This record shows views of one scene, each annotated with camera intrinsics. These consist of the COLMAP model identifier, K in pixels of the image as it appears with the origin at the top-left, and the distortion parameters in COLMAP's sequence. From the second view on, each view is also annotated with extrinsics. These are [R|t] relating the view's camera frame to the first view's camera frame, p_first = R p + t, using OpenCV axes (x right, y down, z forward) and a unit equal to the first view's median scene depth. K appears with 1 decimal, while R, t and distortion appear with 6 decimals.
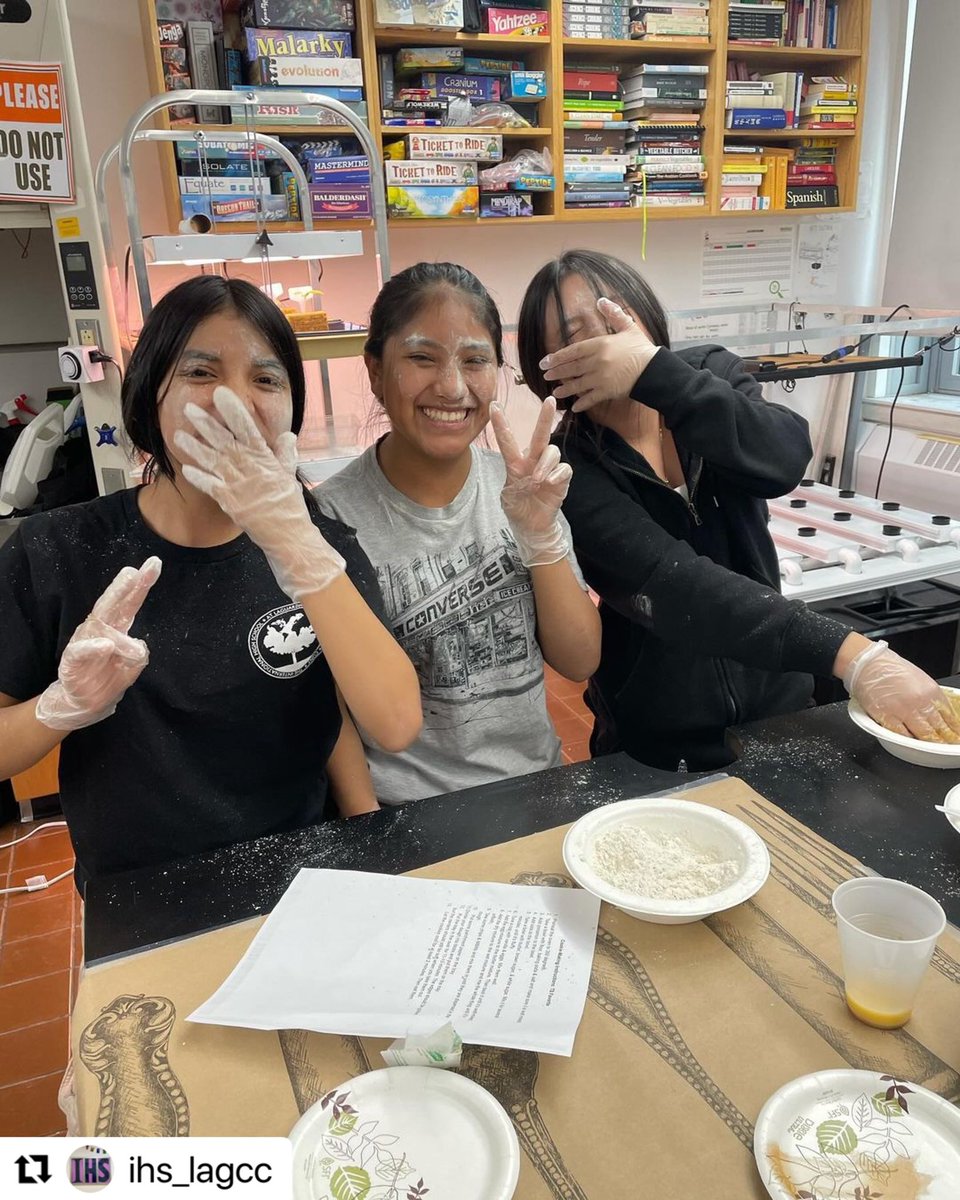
lens RADIAL K [[995.5, 0, 485.9], [0, 995.5, 602.1], [0, 0, 1]] dist [0.063018, -0.074747]
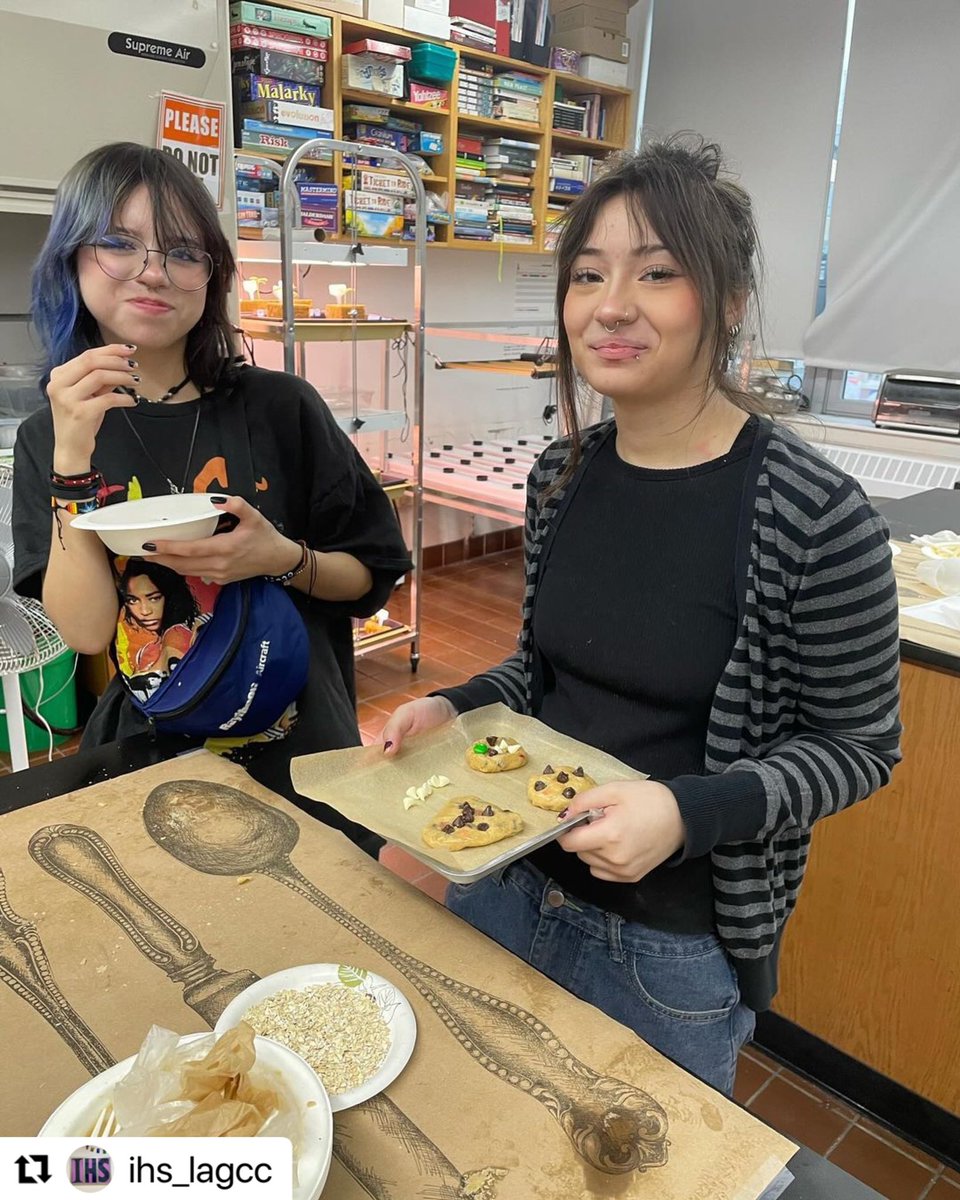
lens RADIAL K [[995.5, 0, 476.5], [0, 995.5, 600.9], [0, 0, 1]] dist [0.063018, -0.074747]
pose [[0.914635, -0.051619, 0.400972, -0.463458], [0.056952, 0.998376, -0.001382, 0.091945], [-0.400249, 0.024100, 0.916089, -0.219487]]
